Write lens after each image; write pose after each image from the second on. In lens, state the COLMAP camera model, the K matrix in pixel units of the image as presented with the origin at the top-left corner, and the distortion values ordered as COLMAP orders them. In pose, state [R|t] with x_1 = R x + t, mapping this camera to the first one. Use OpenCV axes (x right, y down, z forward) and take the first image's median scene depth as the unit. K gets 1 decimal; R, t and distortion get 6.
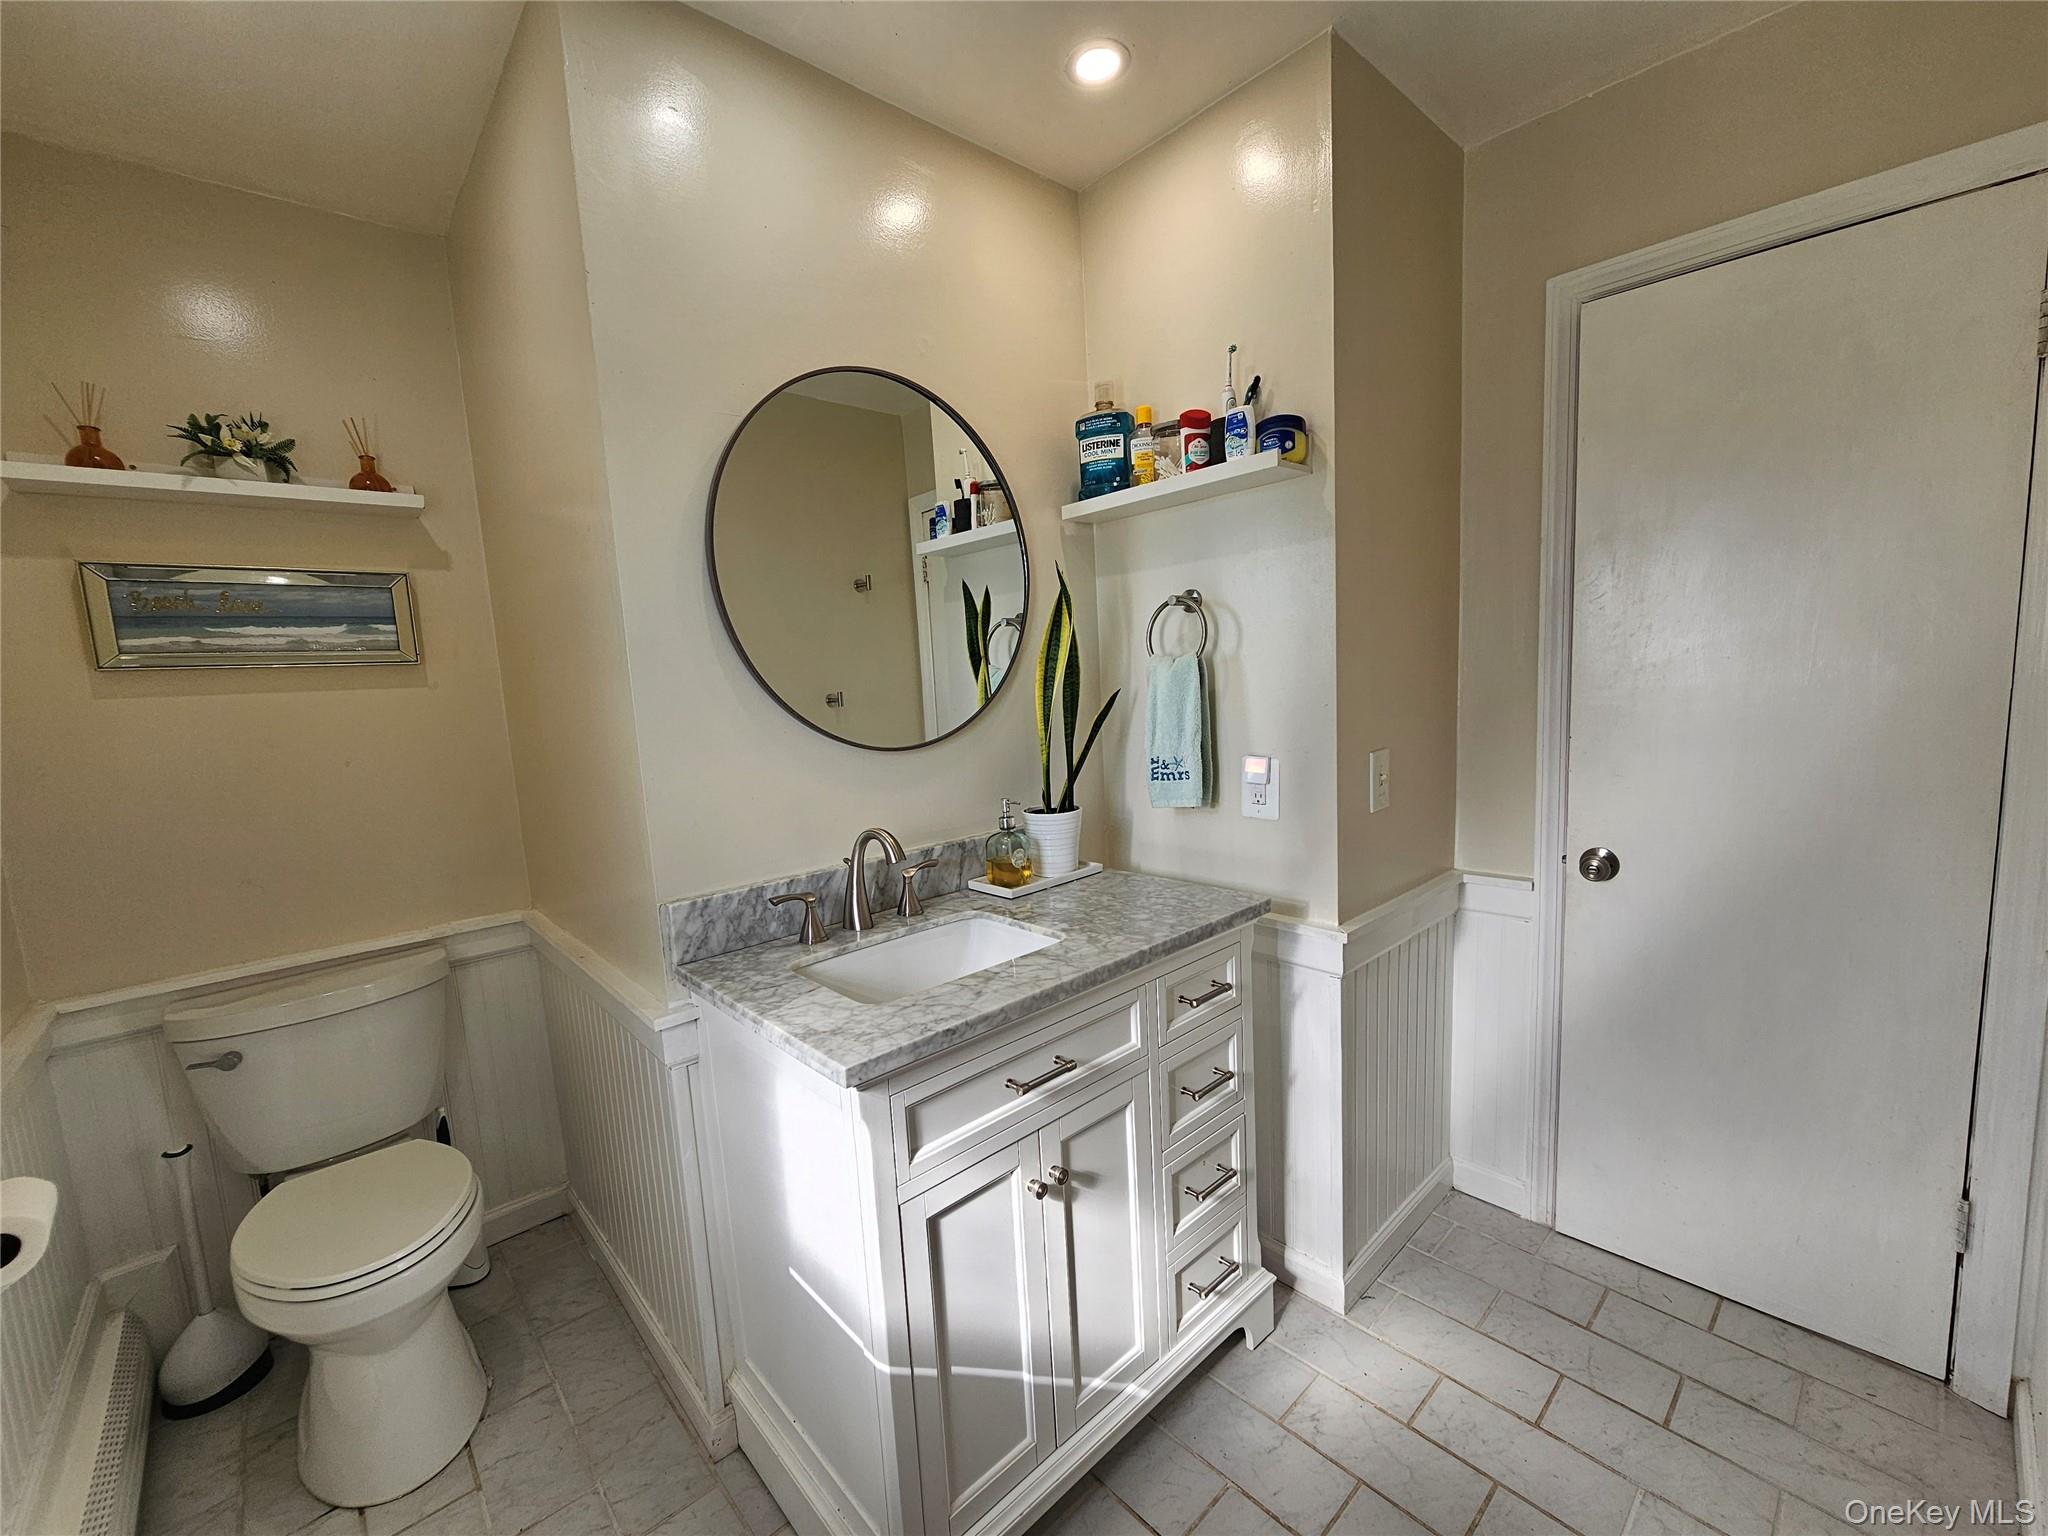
lens RADIAL K [[838.2, 0, 1022.8], [0, 838.2, 787.1], [0, 0, 1]] dist [-0.001891, -0.000168]
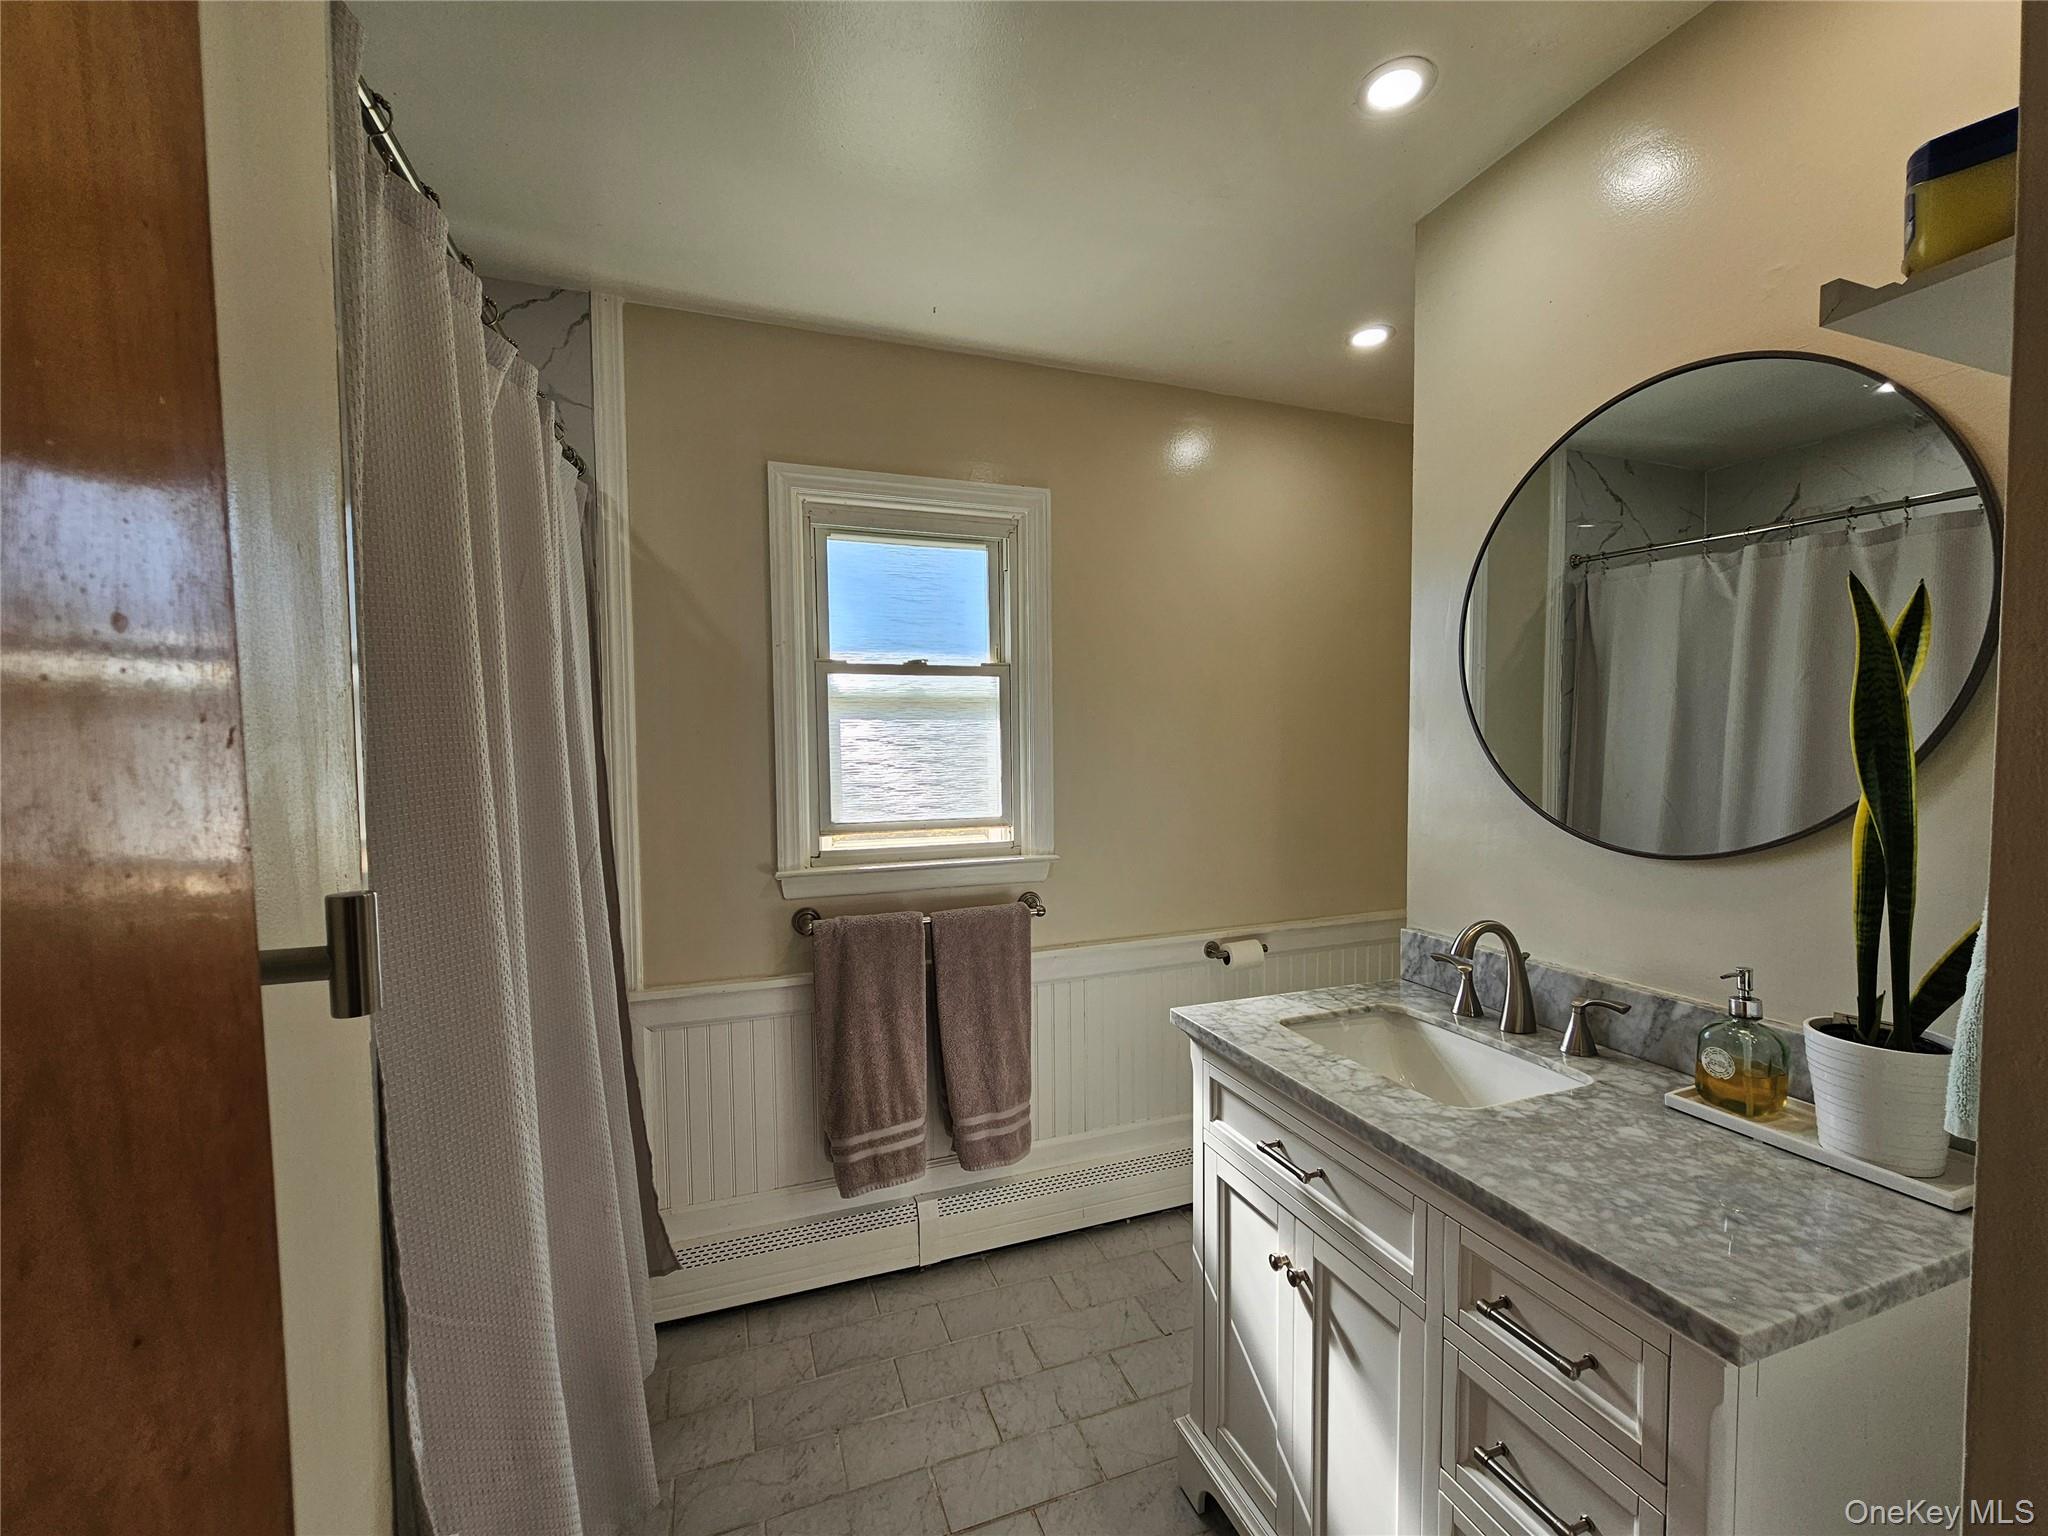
lens RADIAL K [[838.2, 0, 1022.8], [0, 838.2, 787.1], [0, 0, 1]] dist [-0.001891, -0.000168]
pose [[-0.375207, 0.103854, -0.921105, 0.832775], [-0.094205, 0.984286, 0.149351, -0.181390], [0.922141, 0.142811, -0.359528, 0.803782]]
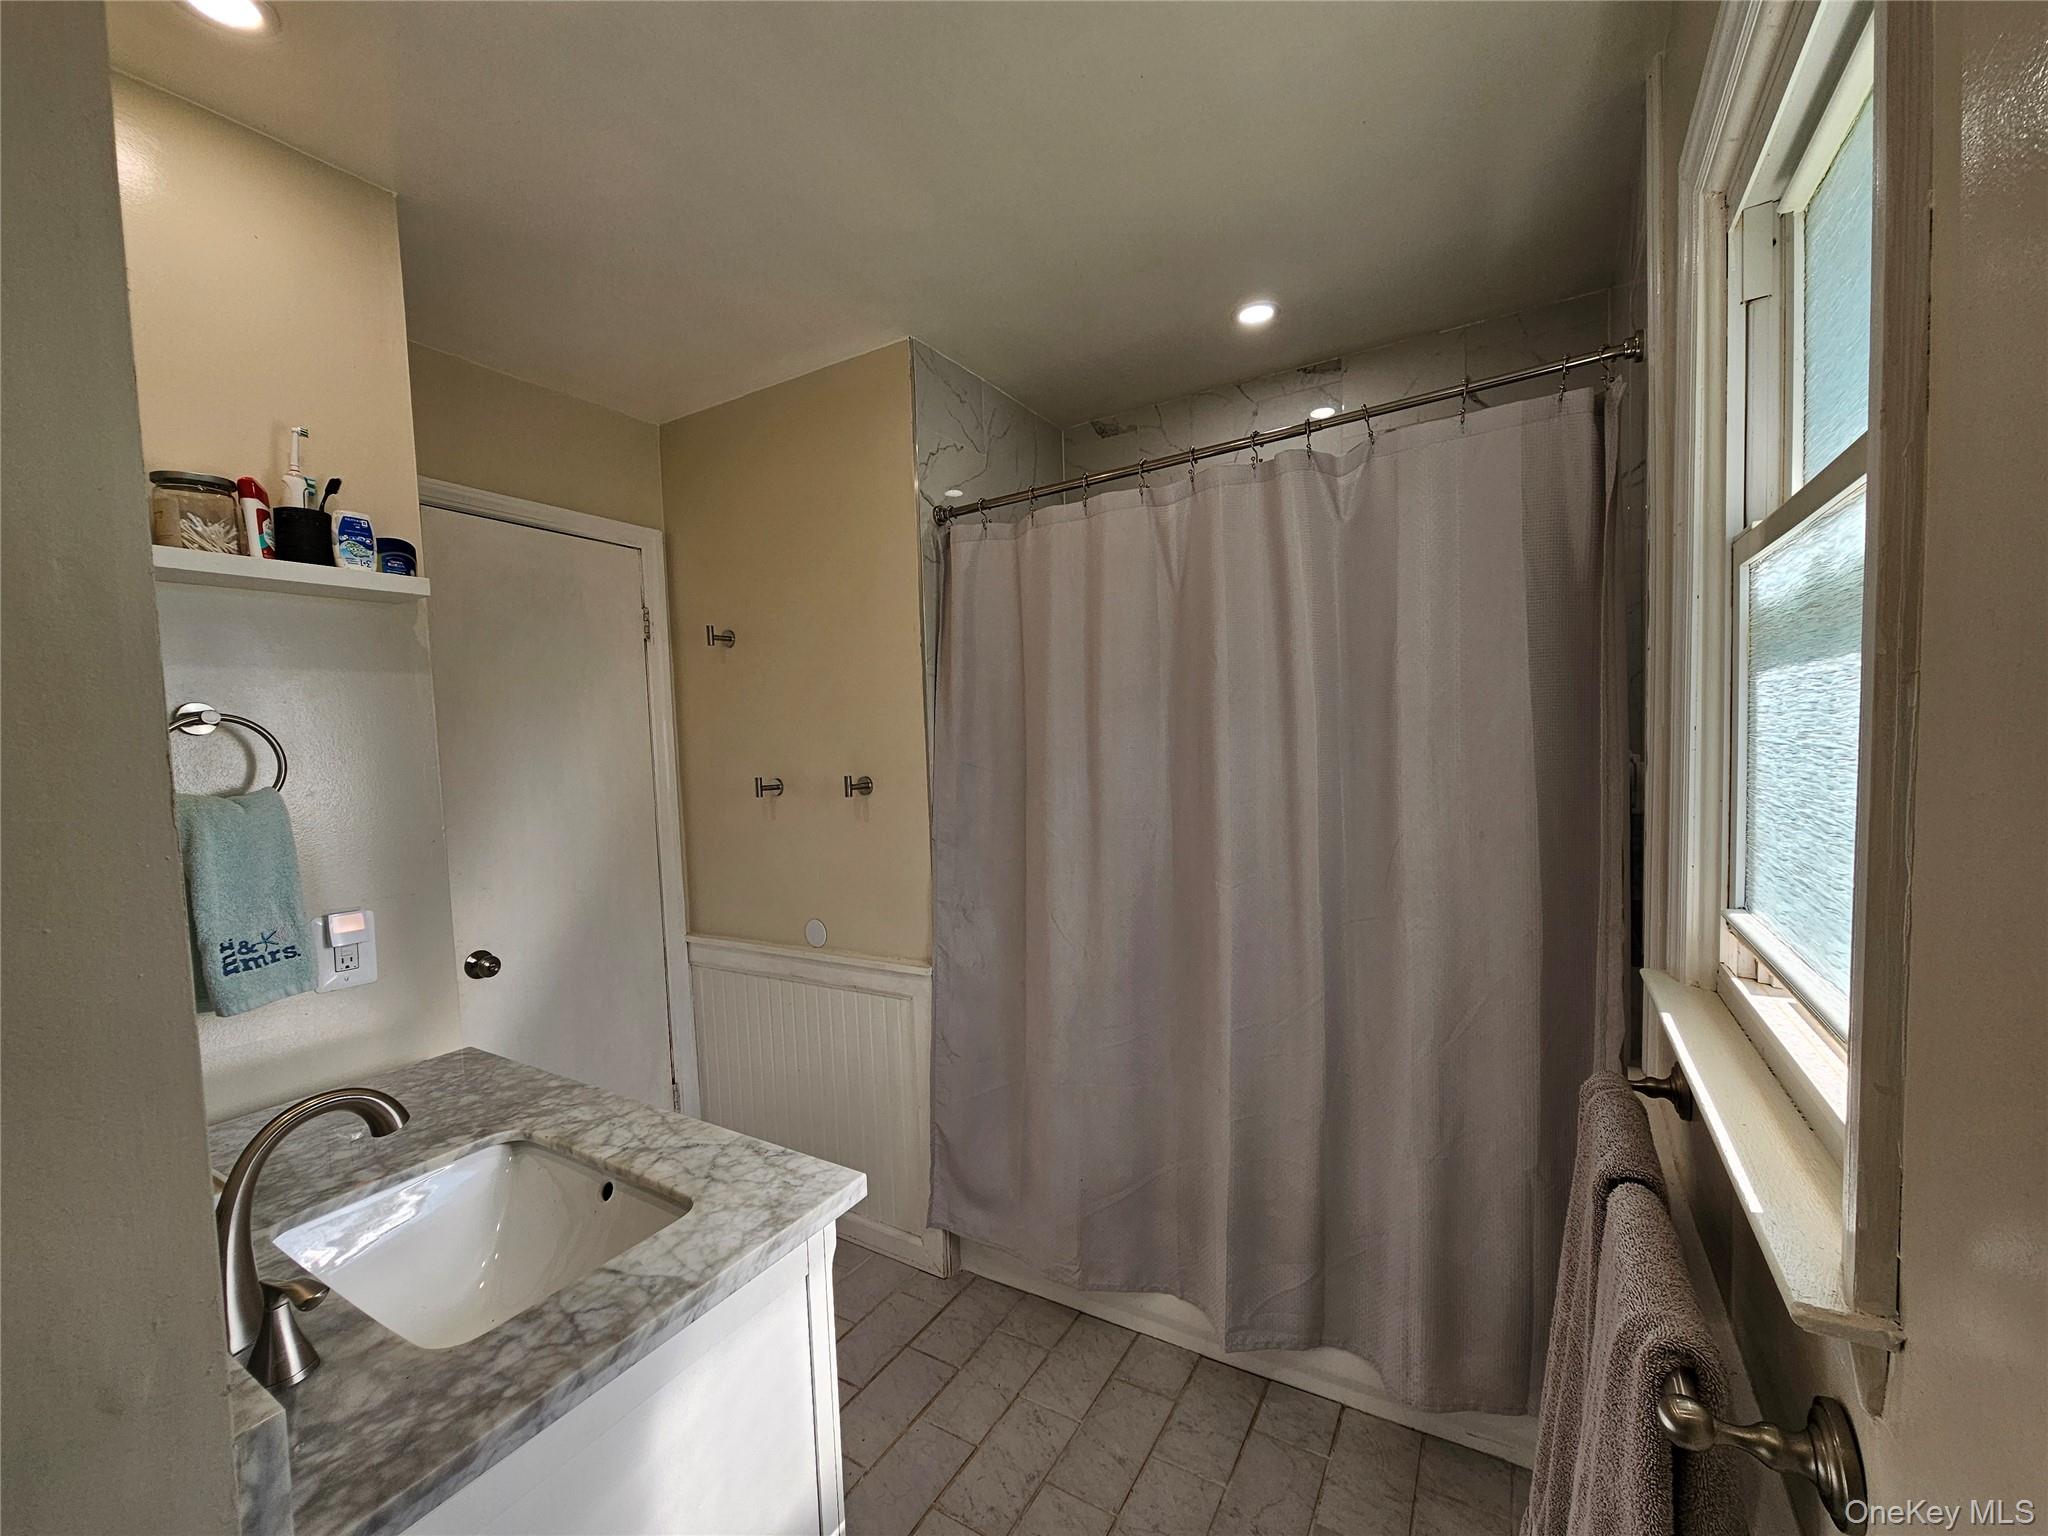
lens RADIAL K [[838.2, 0, 1022.8], [0, 838.2, 787.1], [0, 0, 1]] dist [-0.001891, -0.000168]
pose [[-0.286142, 0.005341, 0.958172, -0.799923], [0.176065, 0.983251, 0.047098, -0.090034], [-0.941873, 0.182177, -0.282289, 0.656885]]
